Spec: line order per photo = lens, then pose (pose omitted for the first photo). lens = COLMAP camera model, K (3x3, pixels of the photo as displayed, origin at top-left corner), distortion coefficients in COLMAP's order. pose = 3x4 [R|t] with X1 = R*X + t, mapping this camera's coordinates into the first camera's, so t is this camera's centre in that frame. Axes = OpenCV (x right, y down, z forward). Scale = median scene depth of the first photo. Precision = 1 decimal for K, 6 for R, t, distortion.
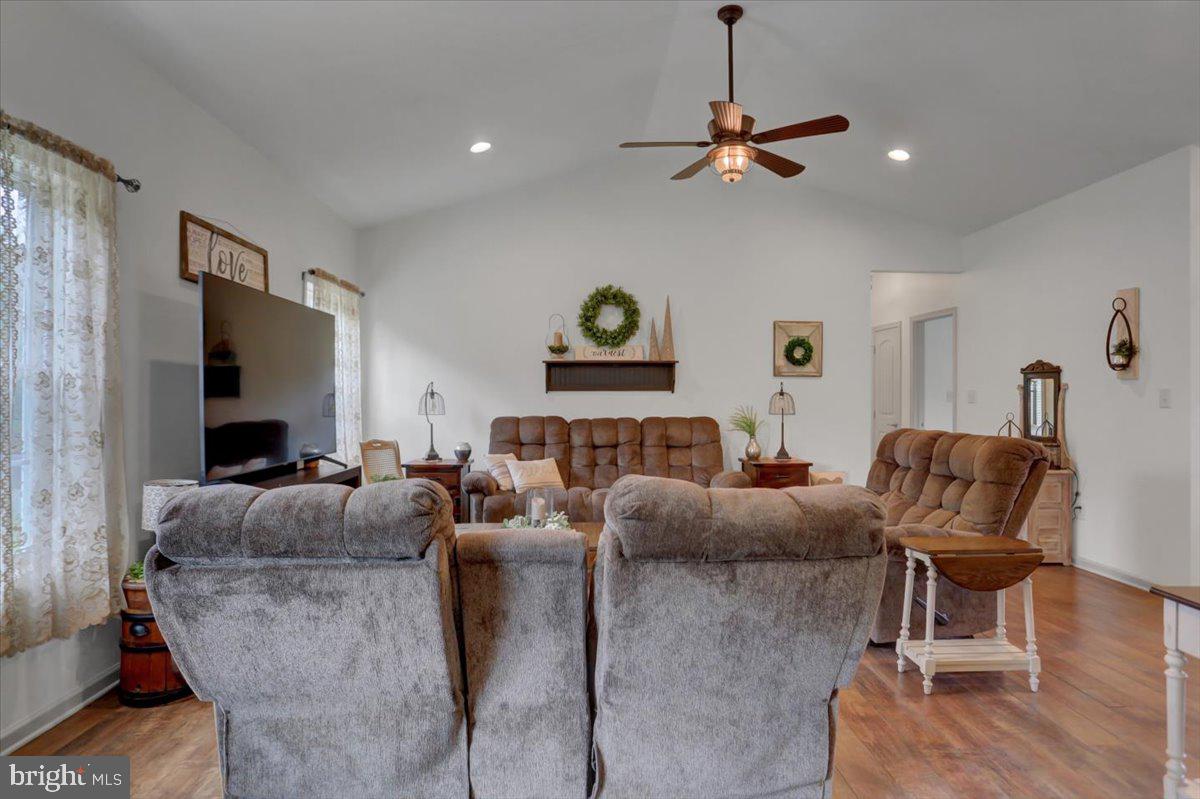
lens RADIAL K [[661.9, 0, 597.2], [0, 661.9, 405.2], [0, 0, 1]] dist [-0.026757, 0.004190]
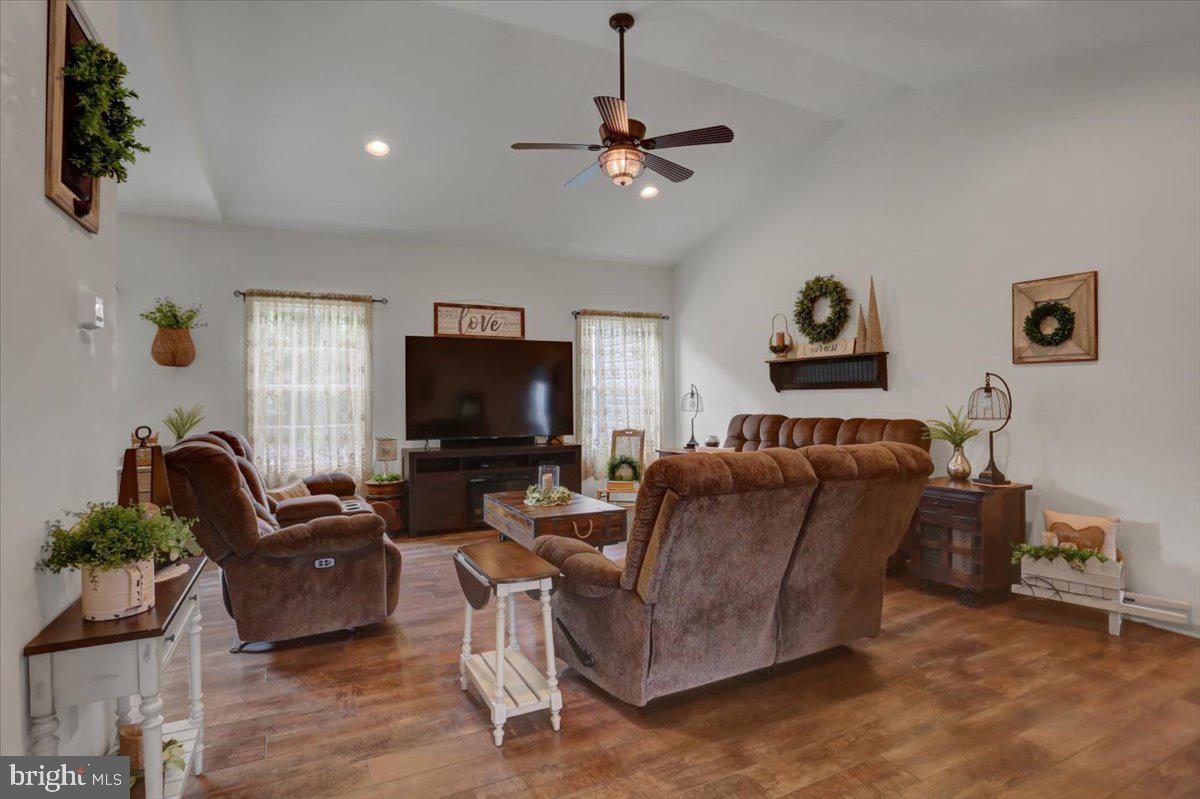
lens RADIAL K [[602.3, 0, 606.7], [0, 602.3, 394.8], [0, 0, 1]] dist [-0.048712, 0.000726]
pose [[0.428181, -0.006913, -0.903667, 0.650764], [-0.010262, 0.999869, -0.012512, -0.000037], [0.903635, 0.014631, 0.428054, 0.367015]]
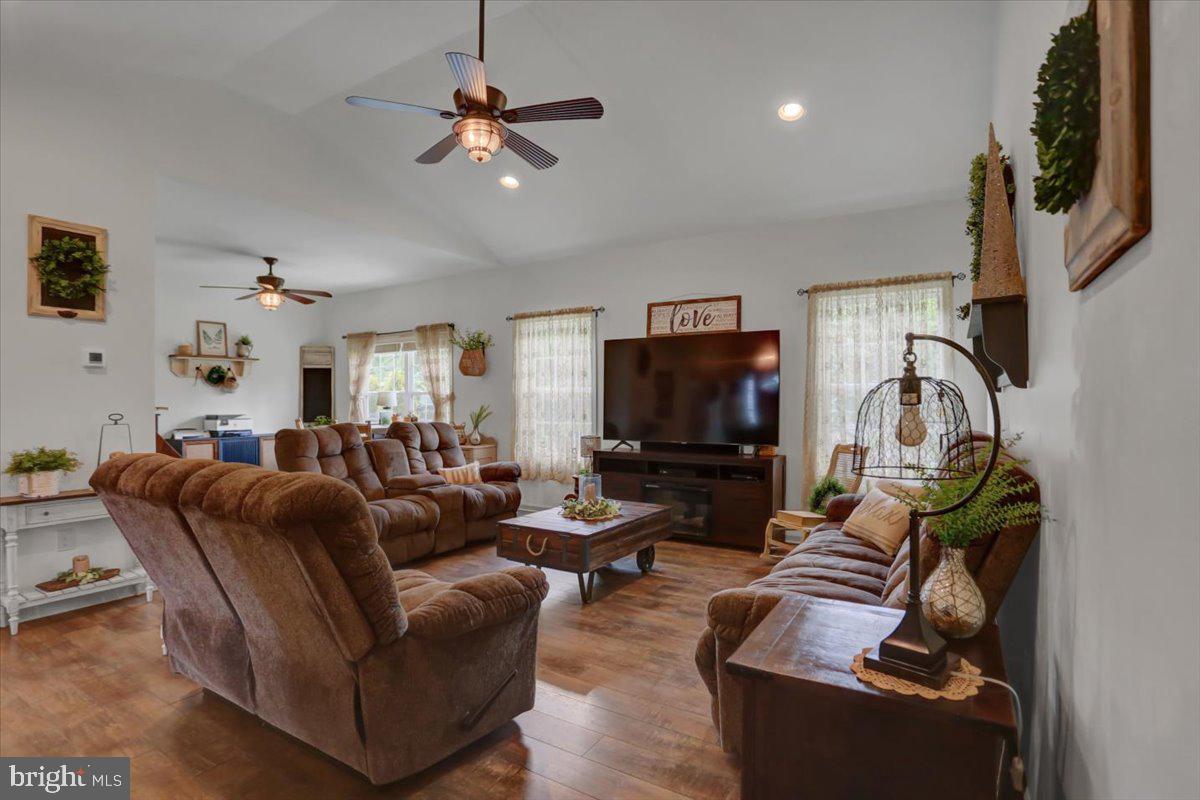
lens RADIAL K [[602.3, 0, 604.0], [0, 602.3, 399.8], [0, 0, 1]] dist [-0.048712, 0.000726]
pose [[-0.534487, 0.000210, -0.845177, 0.513006], [-0.013469, 0.999871, 0.008767, -0.011316], [0.845069, 0.016070, -0.534415, 0.981973]]
